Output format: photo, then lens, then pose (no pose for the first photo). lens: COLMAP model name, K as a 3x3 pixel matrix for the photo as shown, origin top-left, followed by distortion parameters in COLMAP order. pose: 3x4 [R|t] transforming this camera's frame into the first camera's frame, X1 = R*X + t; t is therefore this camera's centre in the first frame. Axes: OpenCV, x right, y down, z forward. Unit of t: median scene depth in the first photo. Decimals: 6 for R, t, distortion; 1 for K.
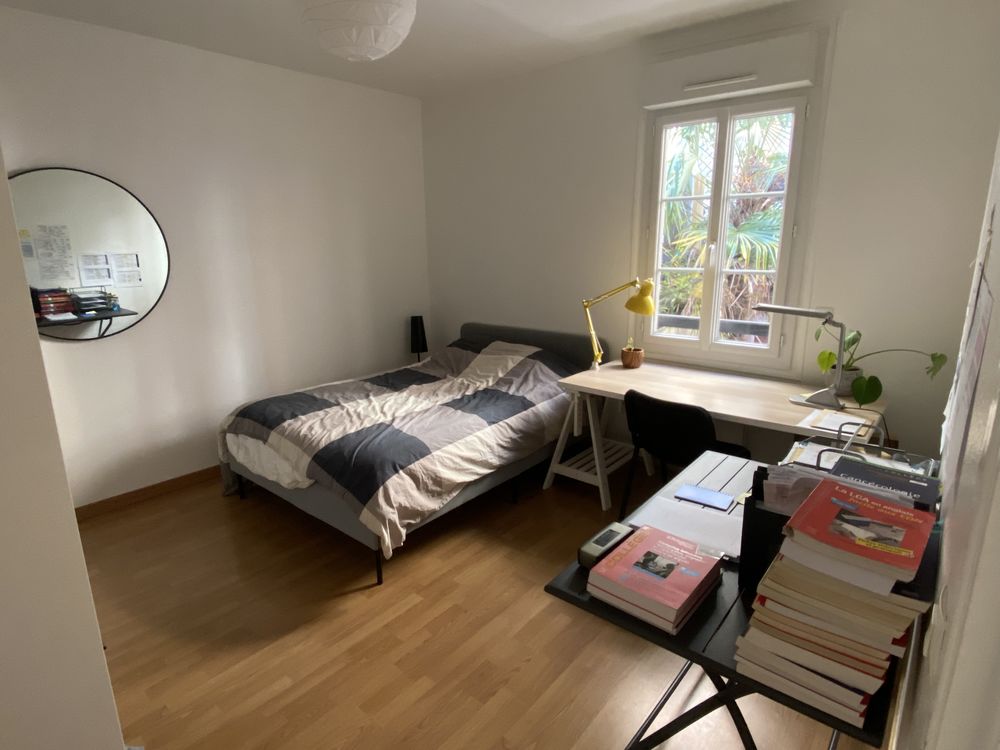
lens RADIAL K [[554.9, 0, 500.0], [0, 554.9, 375.0], [0, 0, 1]] dist [0.071296, -0.049177]
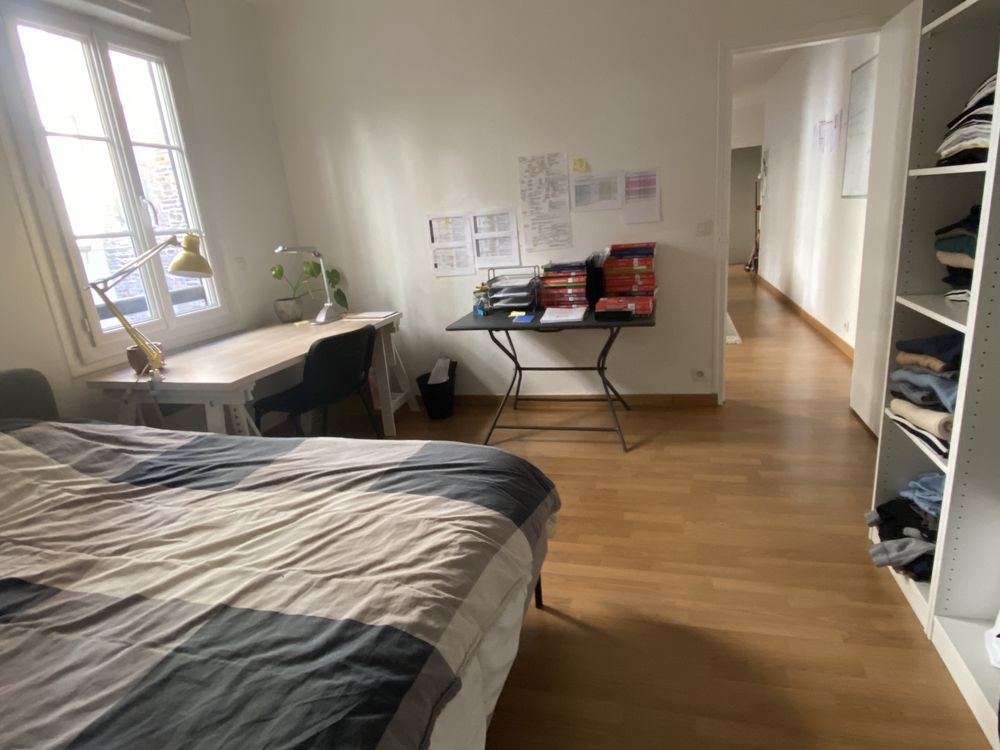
lens RADIAL K [[554.9, 0, 500.0], [0, 554.9, 375.0], [0, 0, 1]] dist [0.071296, -0.049177]
pose [[-0.411118, -0.203208, 0.888644, -0.659946], [0.304145, 0.888401, 0.343861, -0.139291], [-0.859347, 0.411644, -0.303433, 0.965579]]
